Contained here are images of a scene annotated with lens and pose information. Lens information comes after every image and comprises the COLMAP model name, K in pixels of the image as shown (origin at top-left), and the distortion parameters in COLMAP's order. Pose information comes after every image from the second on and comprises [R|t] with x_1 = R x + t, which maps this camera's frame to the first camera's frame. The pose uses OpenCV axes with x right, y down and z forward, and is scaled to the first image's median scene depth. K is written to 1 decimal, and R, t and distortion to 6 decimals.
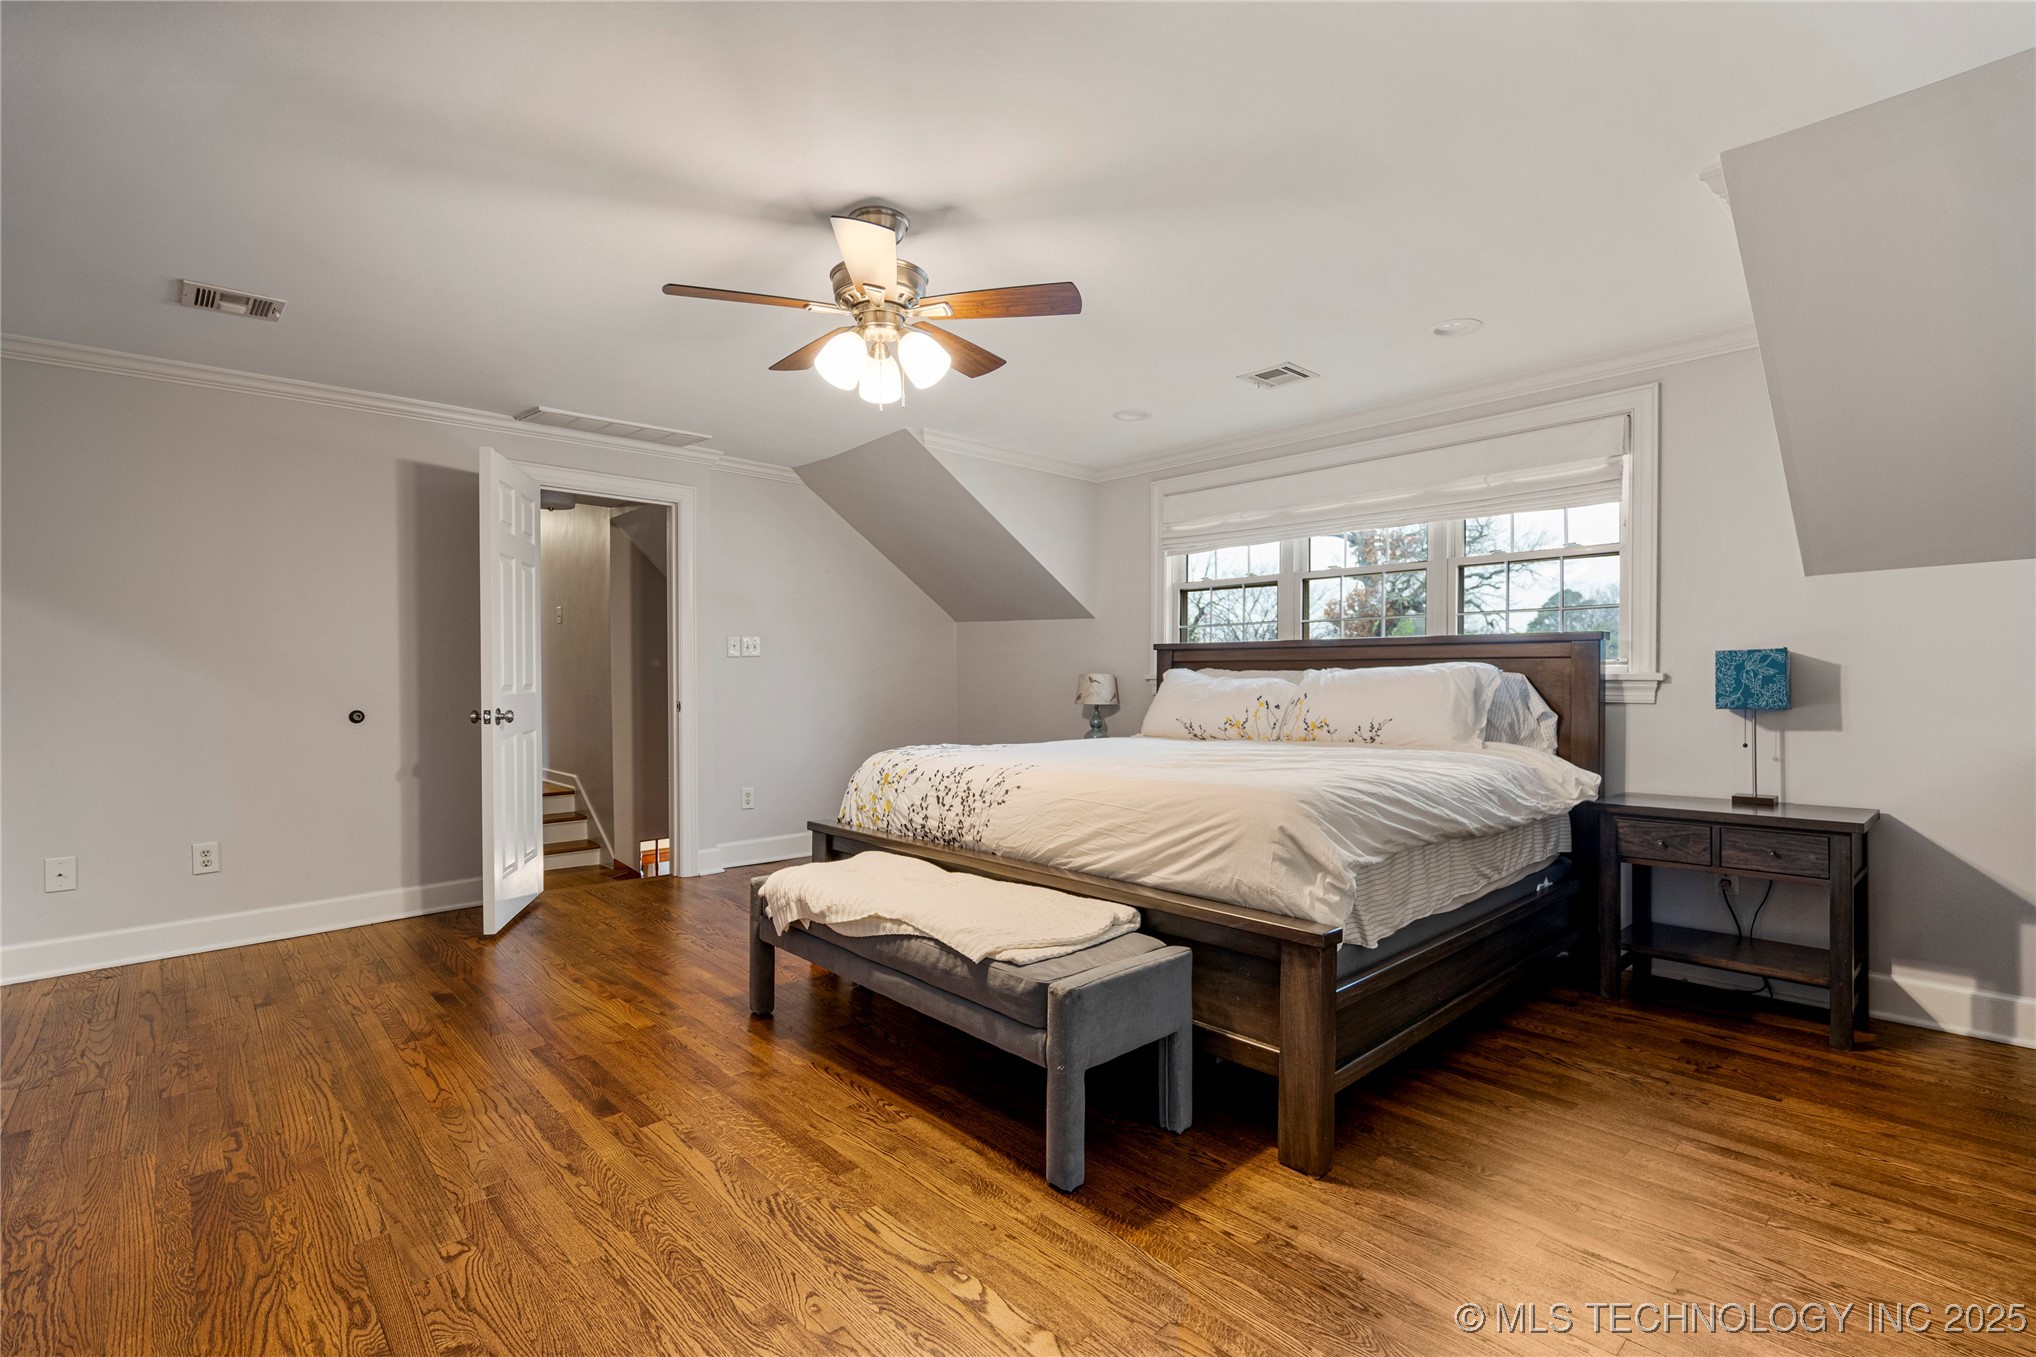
lens RADIAL K [[930.8, 0, 1020.8], [0, 930.8, 678.4], [0, 0, 1]] dist [0.001118, -0.000073]
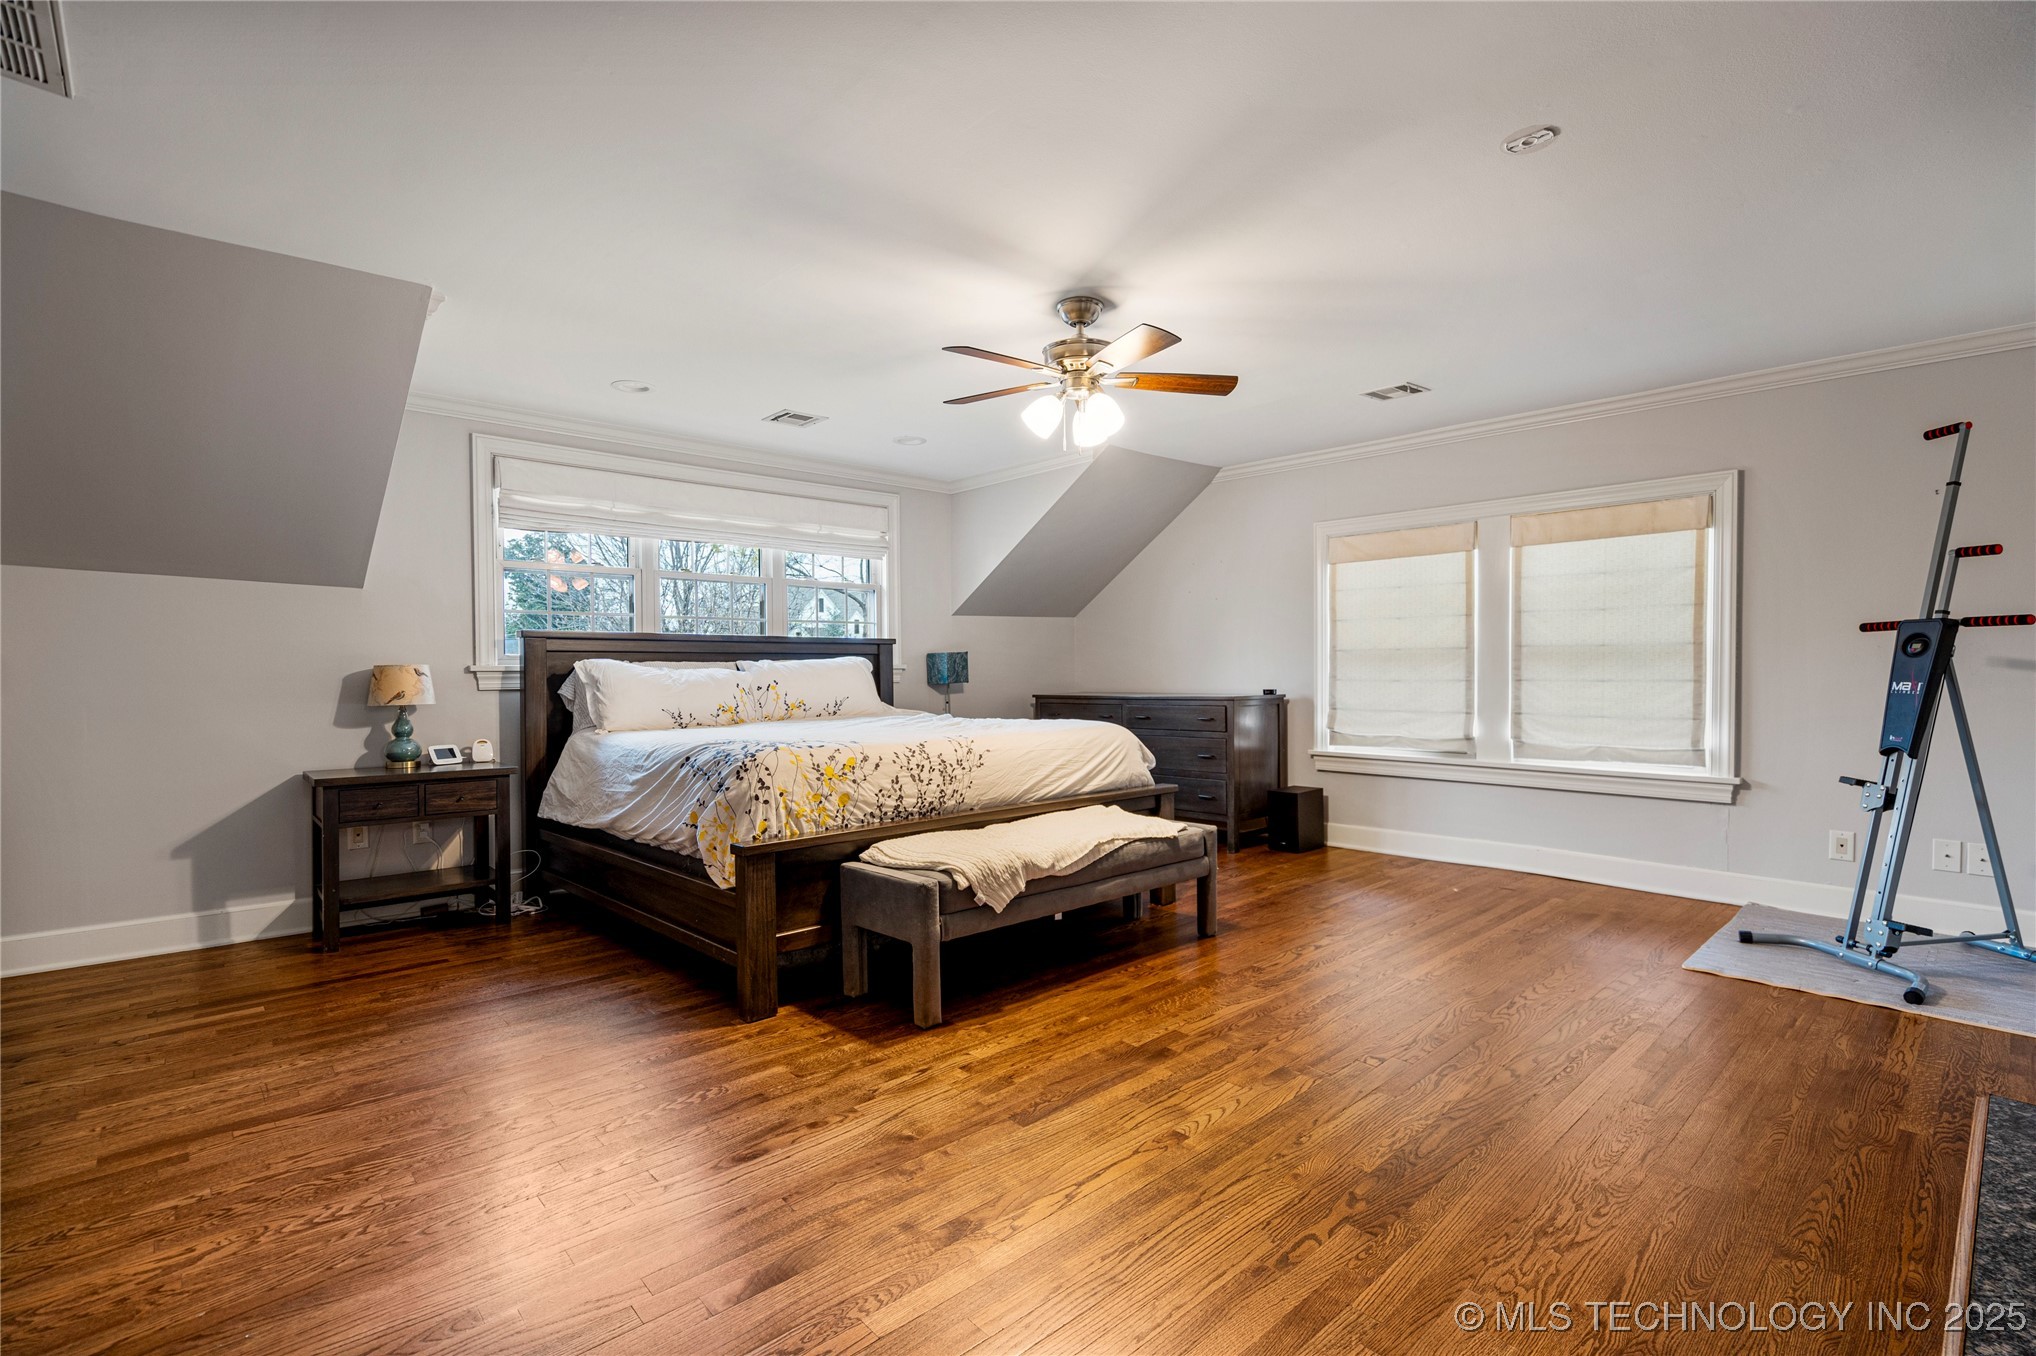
lens RADIAL K [[930.8, 0, 1019.4], [0, 930.8, 678.7], [0, 0, 1]] dist [0.001118, -0.000073]
pose [[-0.000355, -0.008086, 0.999967, -1.178221], [0.009715, 0.999920, 0.008089, 0.009446], [-0.999953, 0.009718, -0.000277, 0.895012]]
